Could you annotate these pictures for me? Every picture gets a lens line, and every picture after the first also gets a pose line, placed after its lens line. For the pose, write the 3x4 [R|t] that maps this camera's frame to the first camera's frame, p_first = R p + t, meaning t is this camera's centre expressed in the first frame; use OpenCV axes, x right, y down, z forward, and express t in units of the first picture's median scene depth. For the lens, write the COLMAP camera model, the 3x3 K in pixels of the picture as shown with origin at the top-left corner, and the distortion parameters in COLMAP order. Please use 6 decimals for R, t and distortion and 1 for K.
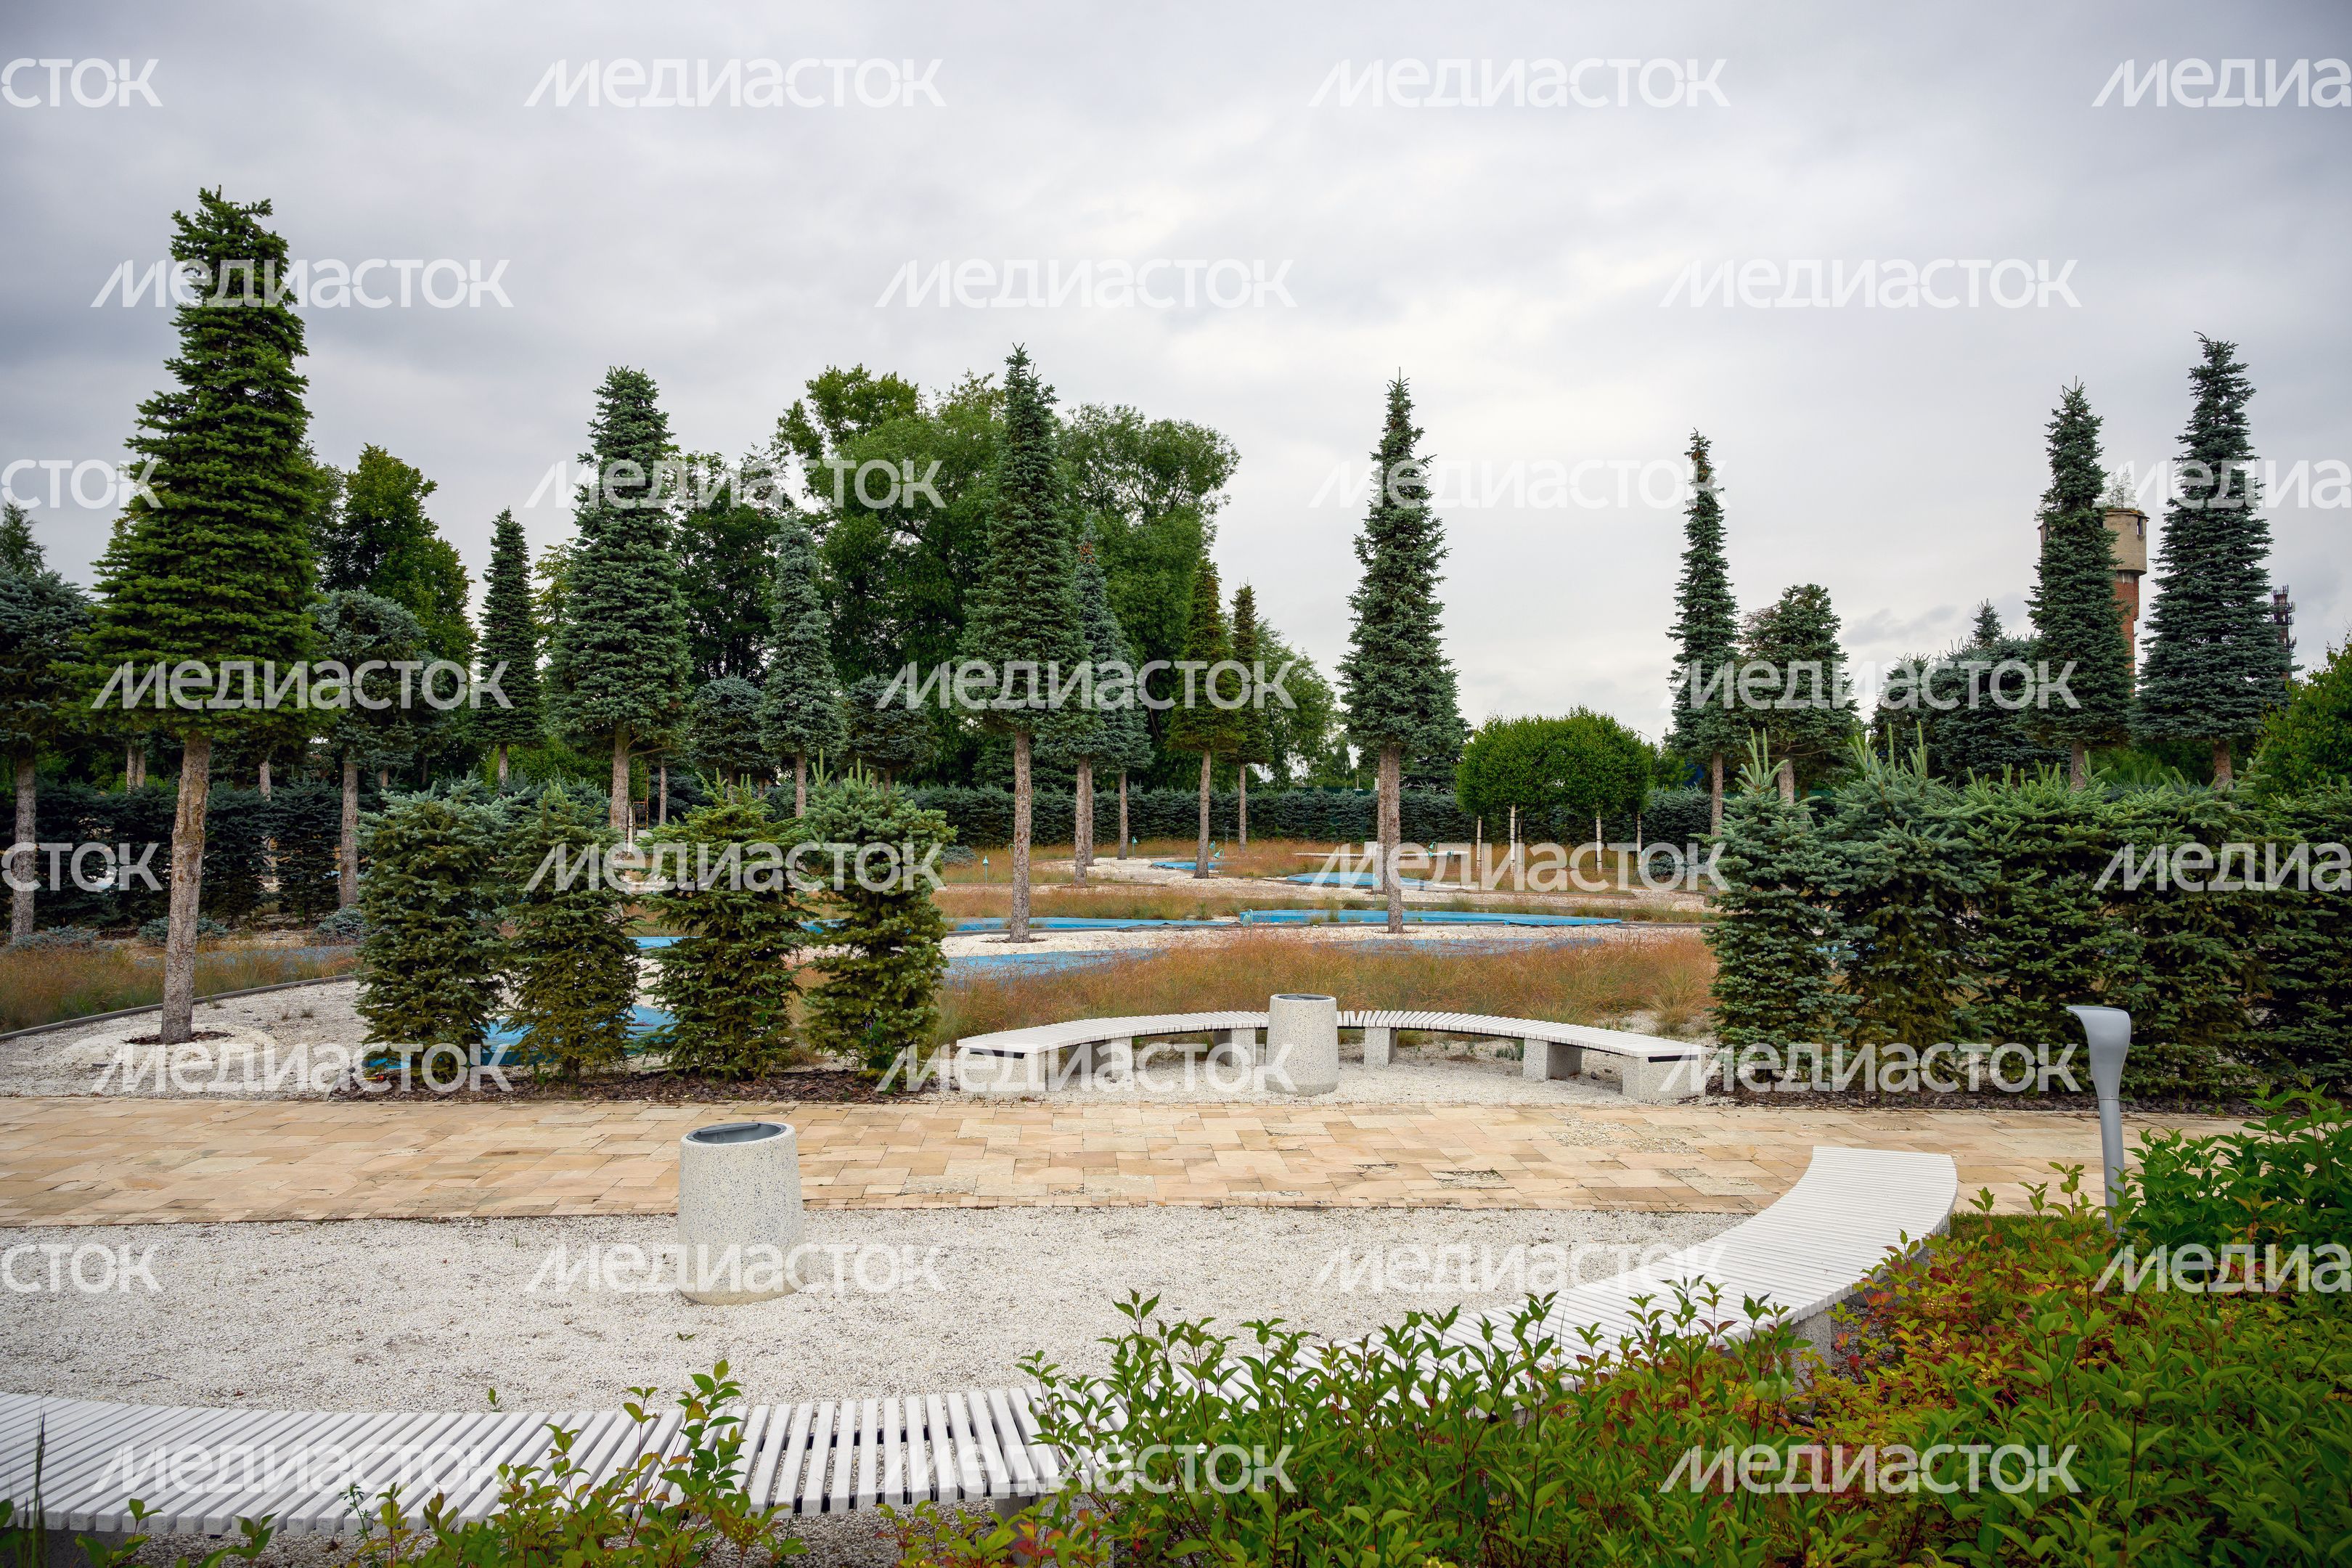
lens RADIAL K [[1579.4, 0, 1175.1], [0, 1579.4, 786.8], [0, 0, 1]] dist [-0.002018, 0.005290]
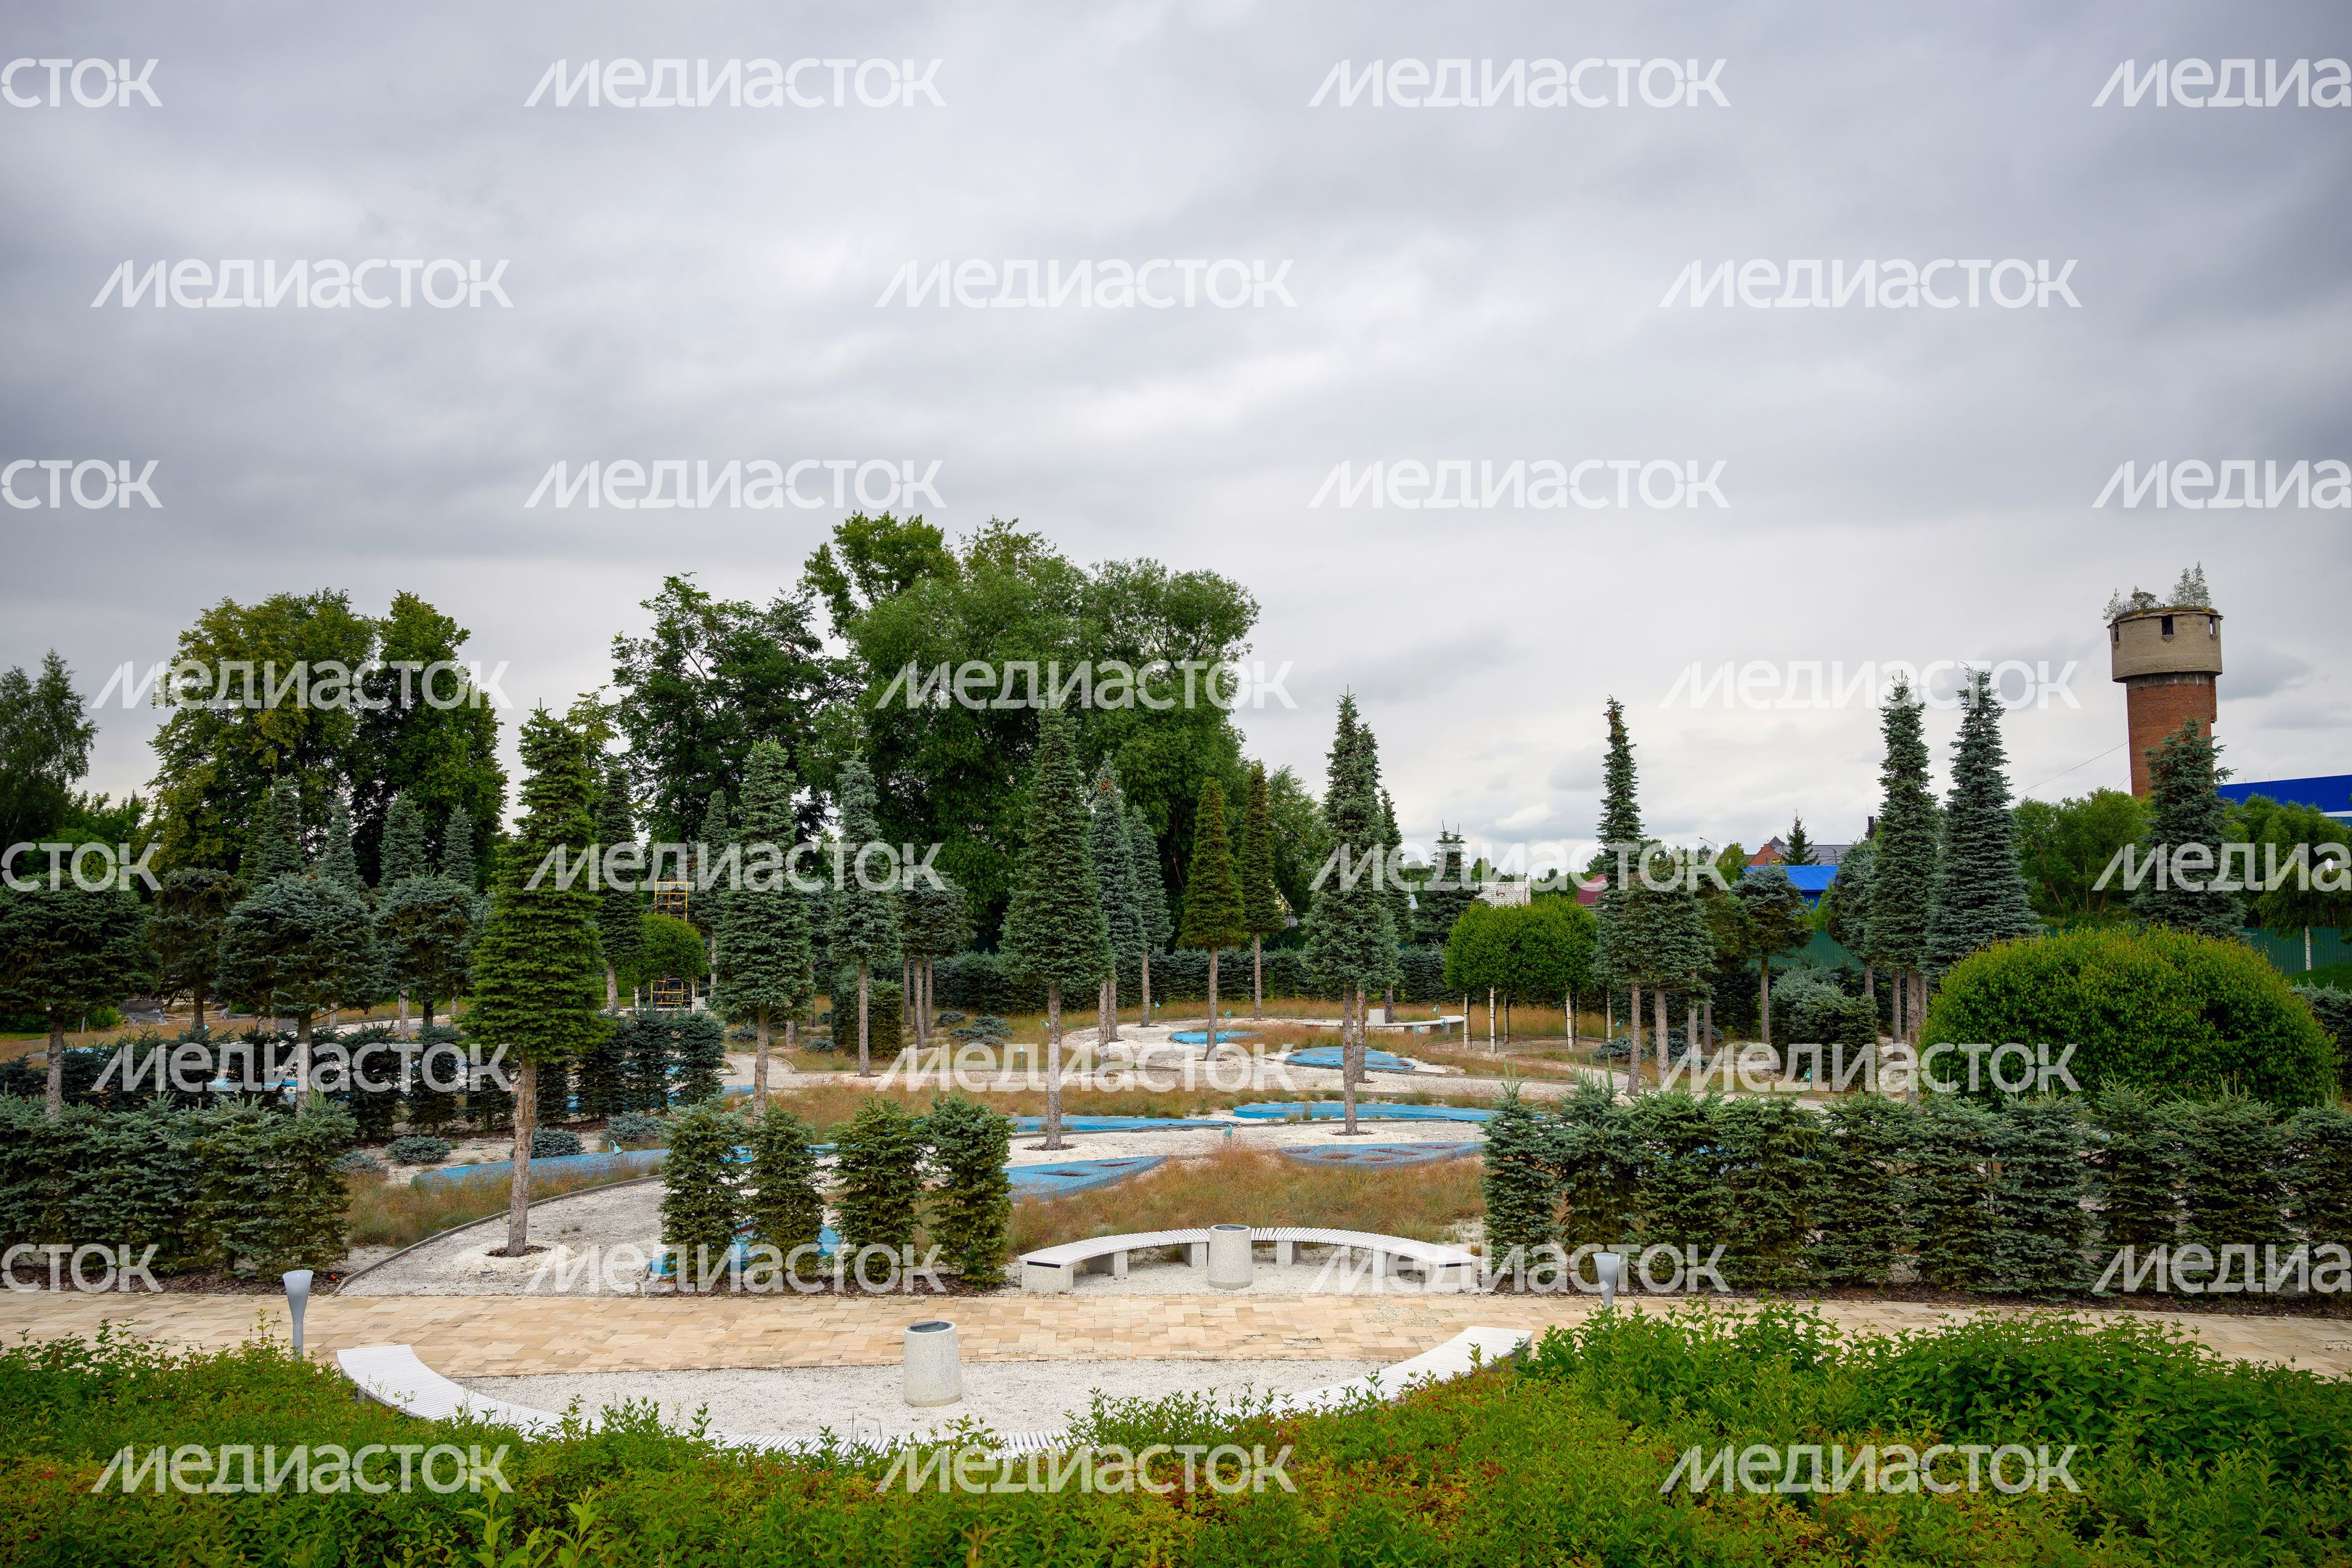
lens RADIAL K [[1810.8, 0, 1177.2], [0, 1810.8, 781.4], [0, 0, 1]] dist [0.000906, 0.000559]
pose [[0.999609, -0.013300, -0.024585, 0.041223], [0.012203, 0.998946, -0.044253, -0.129366], [0.025148, 0.043936, 0.998718, -0.470139]]
